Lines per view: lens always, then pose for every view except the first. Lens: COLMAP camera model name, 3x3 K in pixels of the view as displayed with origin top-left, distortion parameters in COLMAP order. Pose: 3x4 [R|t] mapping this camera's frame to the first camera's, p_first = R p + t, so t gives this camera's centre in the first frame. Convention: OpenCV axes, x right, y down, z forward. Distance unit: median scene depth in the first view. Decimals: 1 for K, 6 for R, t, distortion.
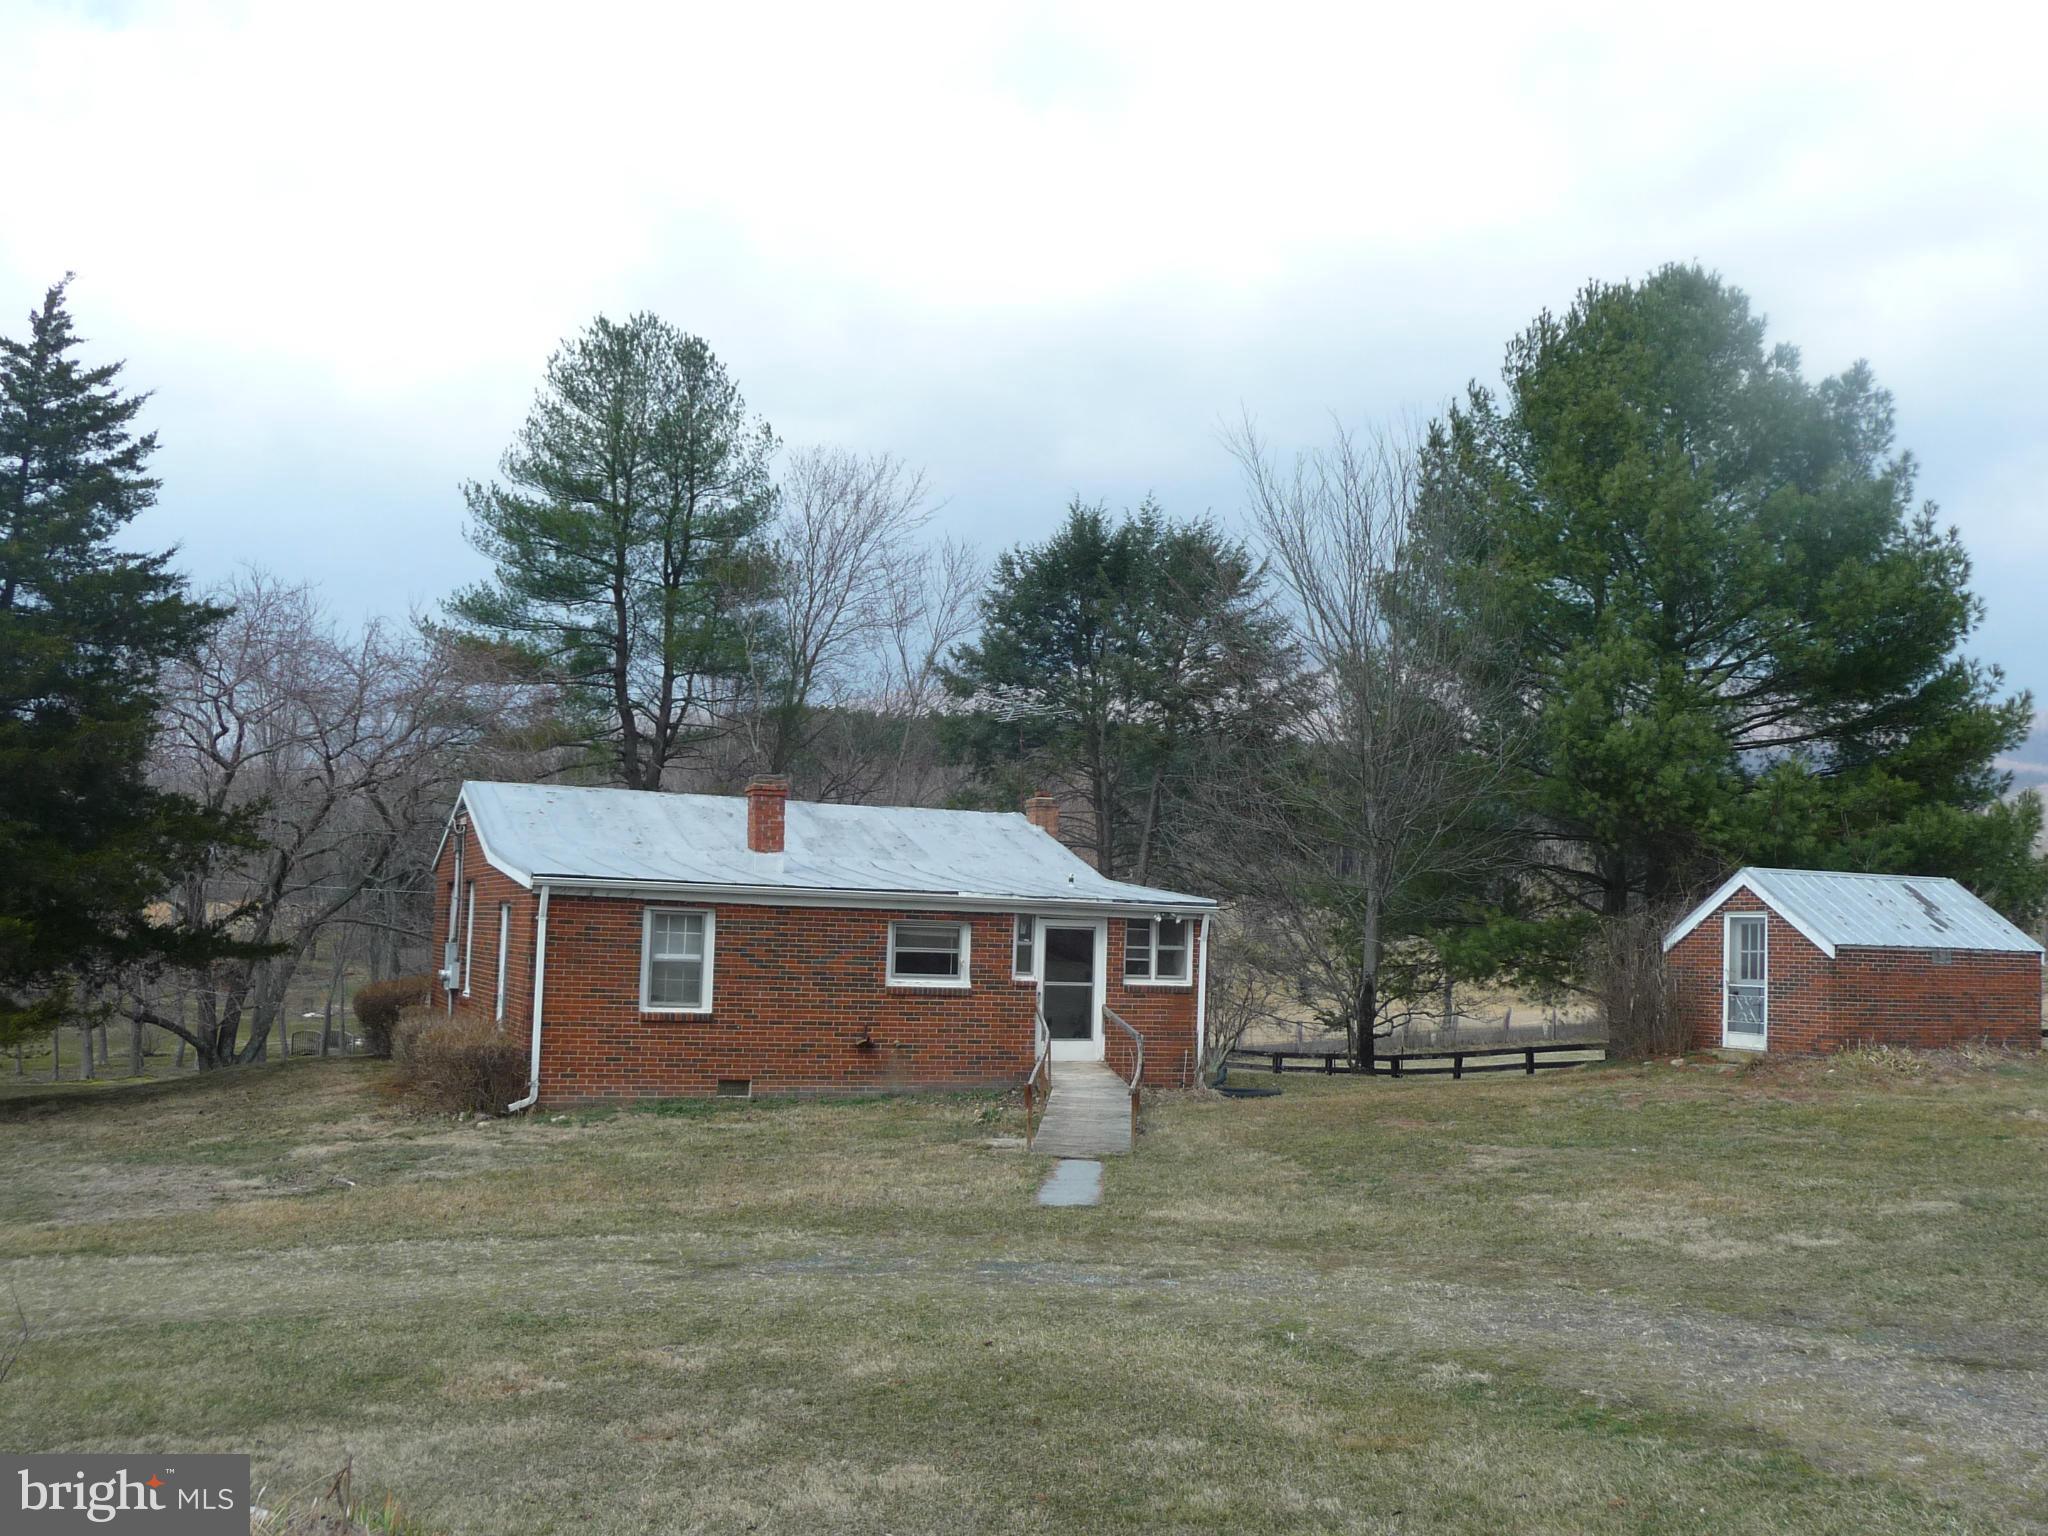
lens RADIAL K [[2033.3, 0, 1023.8], [0, 2033.3, 794.6], [0, 0, 1]] dist [-0.007585, -0.004514]
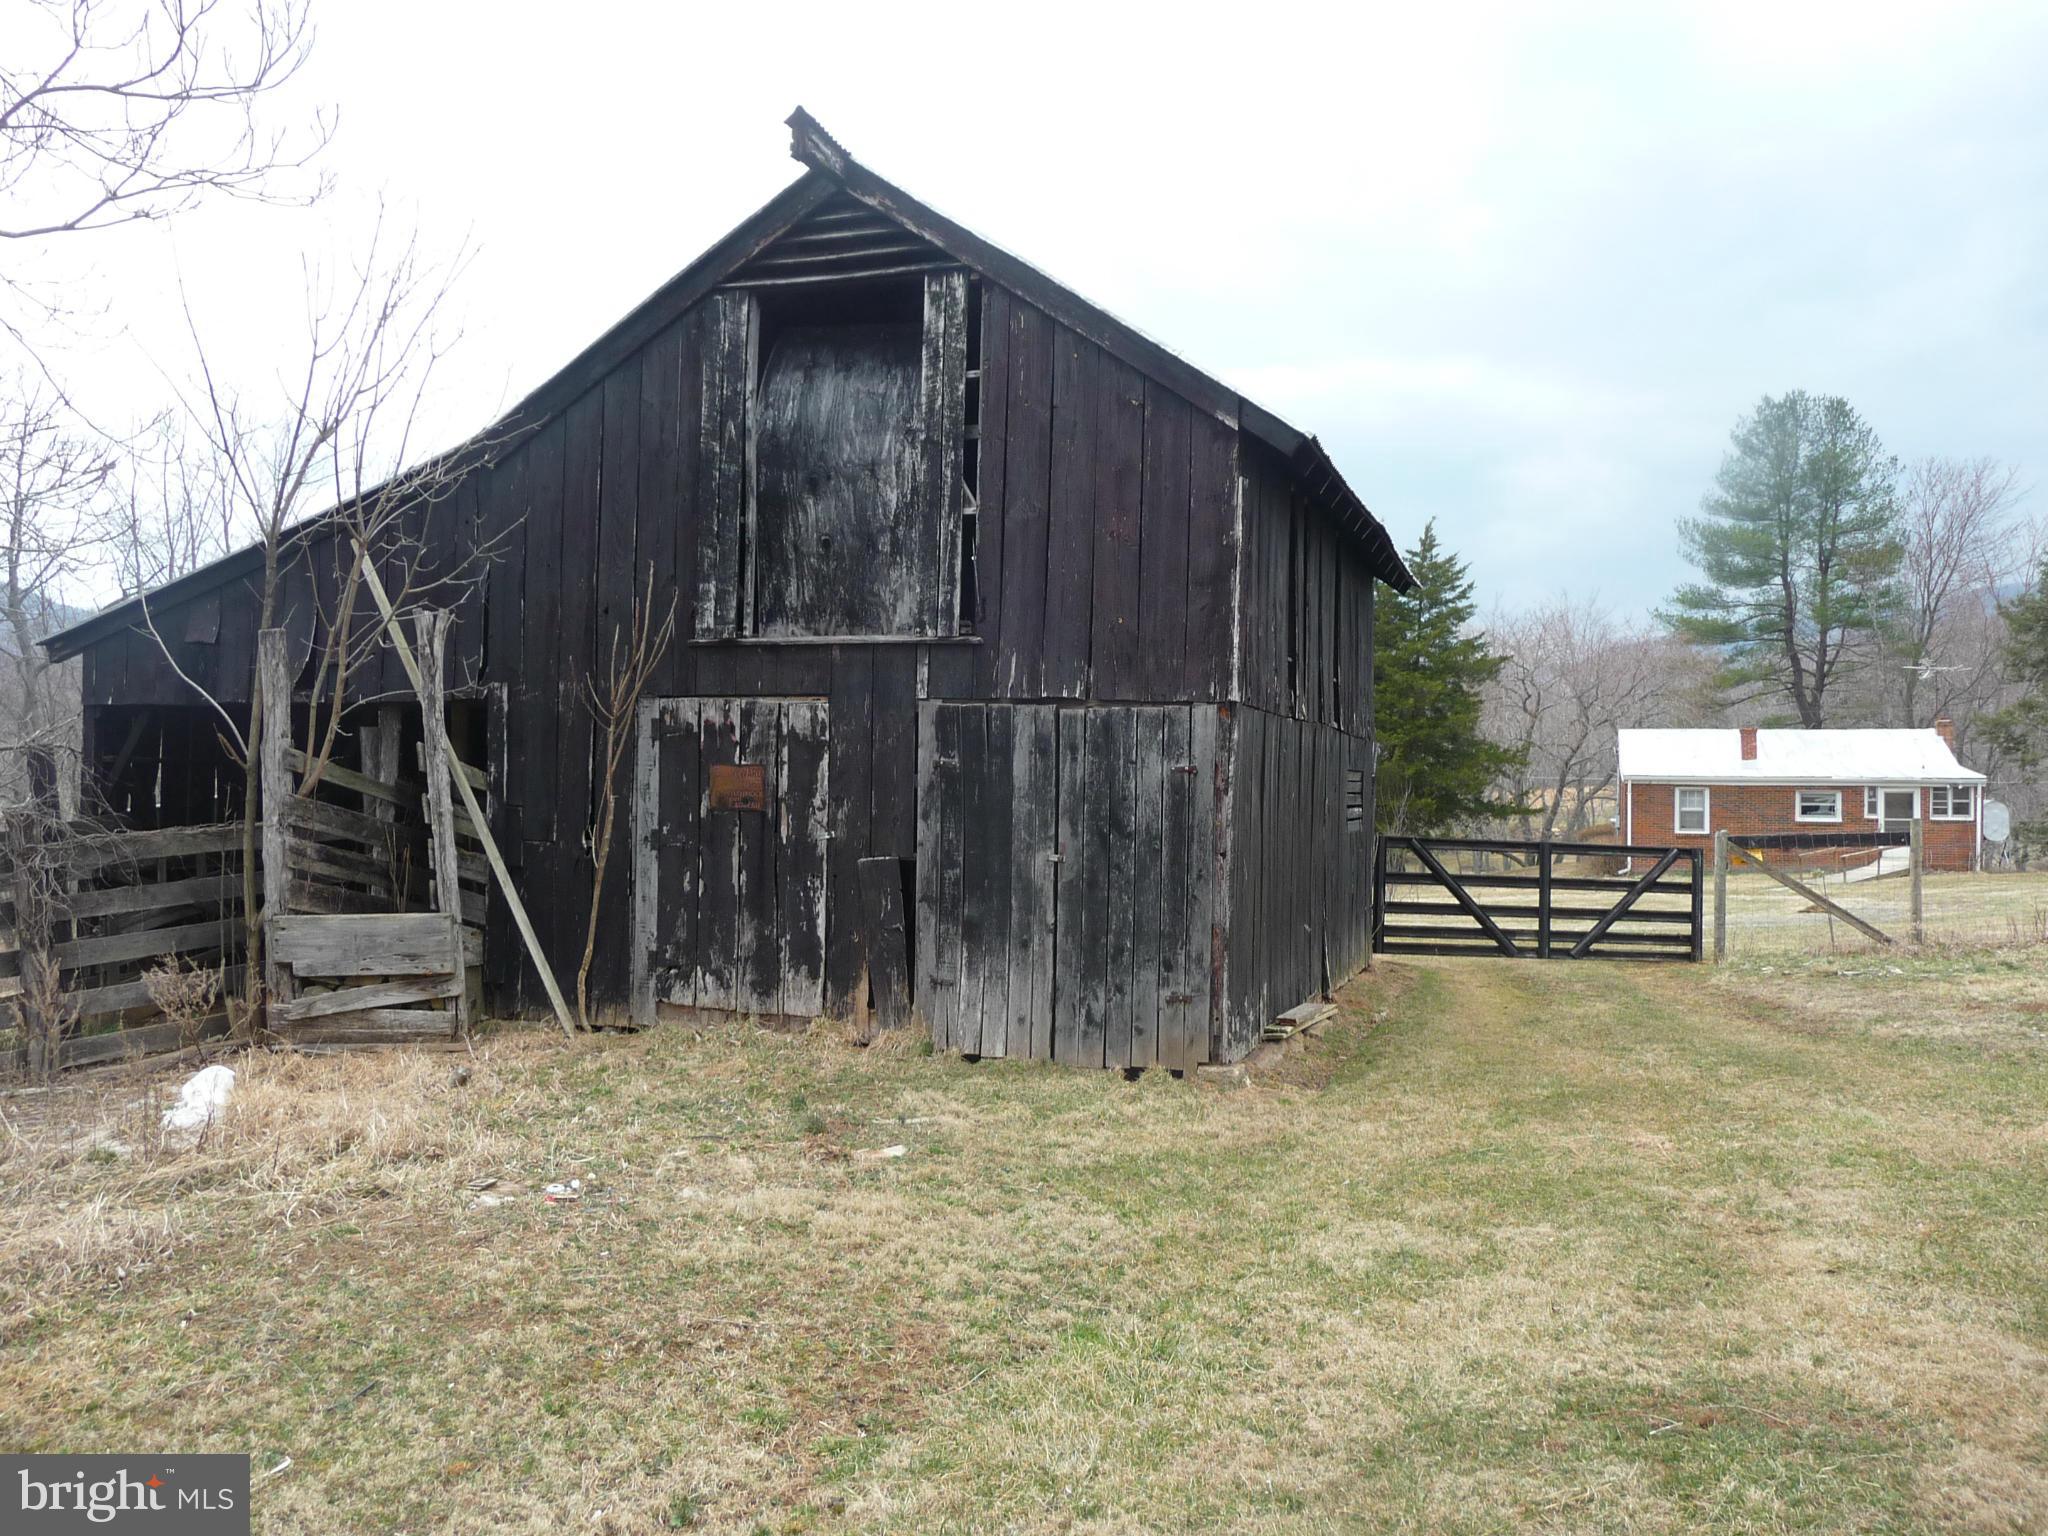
lens RADIAL K [[1704.7, 0, 1024.0], [0, 1704.7, 768.0], [0, 0, 1]] dist [-0.013513, 0.004150]
pose [[0.764441, -0.031536, -0.643922, 0.444995], [0.059867, 0.997959, 0.022198, -0.048848], [0.641908, -0.055519, 0.764769, -0.861001]]
